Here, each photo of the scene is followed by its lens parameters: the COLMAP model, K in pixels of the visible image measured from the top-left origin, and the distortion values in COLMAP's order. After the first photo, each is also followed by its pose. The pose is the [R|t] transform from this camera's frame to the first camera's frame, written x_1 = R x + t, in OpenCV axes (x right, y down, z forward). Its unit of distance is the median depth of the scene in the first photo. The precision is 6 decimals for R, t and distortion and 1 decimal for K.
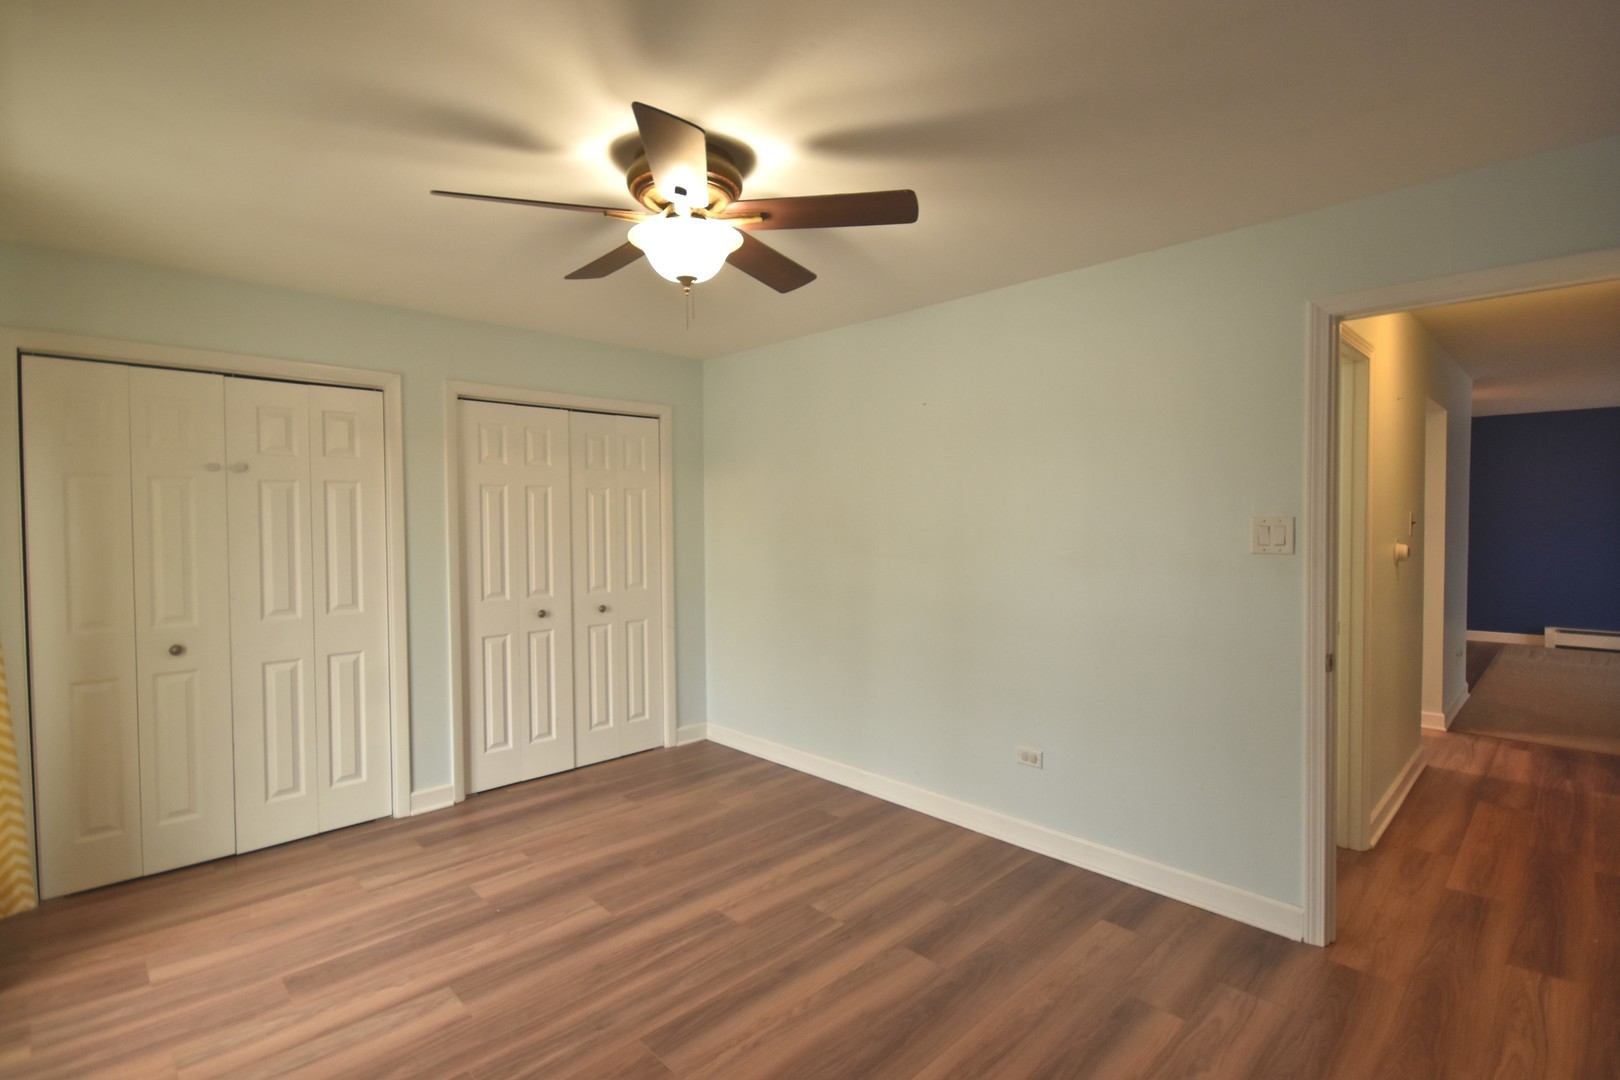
lens RADIAL K [[732.5, 0, 802.9], [0, 732.5, 537.2], [0, 0, 1]] dist [-0.000479, -0.011969]
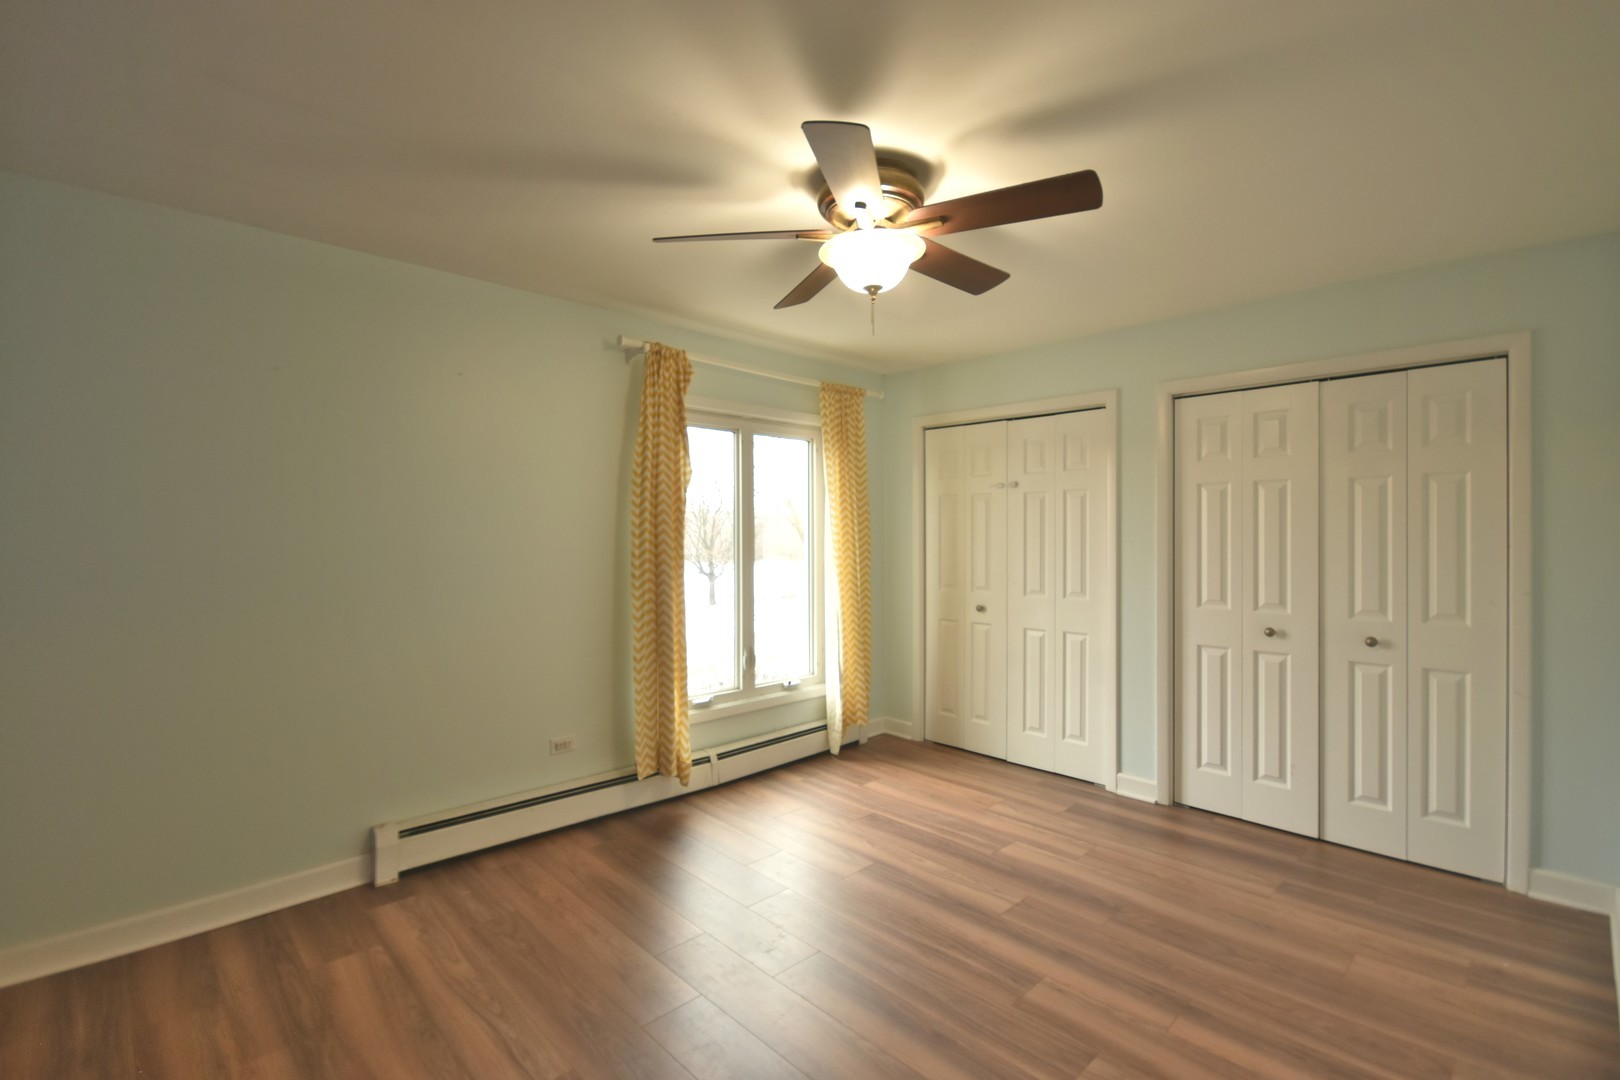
lens RADIAL K [[732.5, 0, 802.9], [0, 732.5, 537.2], [0, 0, 1]] dist [-0.000479, -0.011969]
pose [[-0.010262, 0.020328, -0.999741, 0.608053], [-0.014837, 0.999680, 0.020479, -0.016500], [0.999837, 0.015043, -0.009957, 0.596951]]
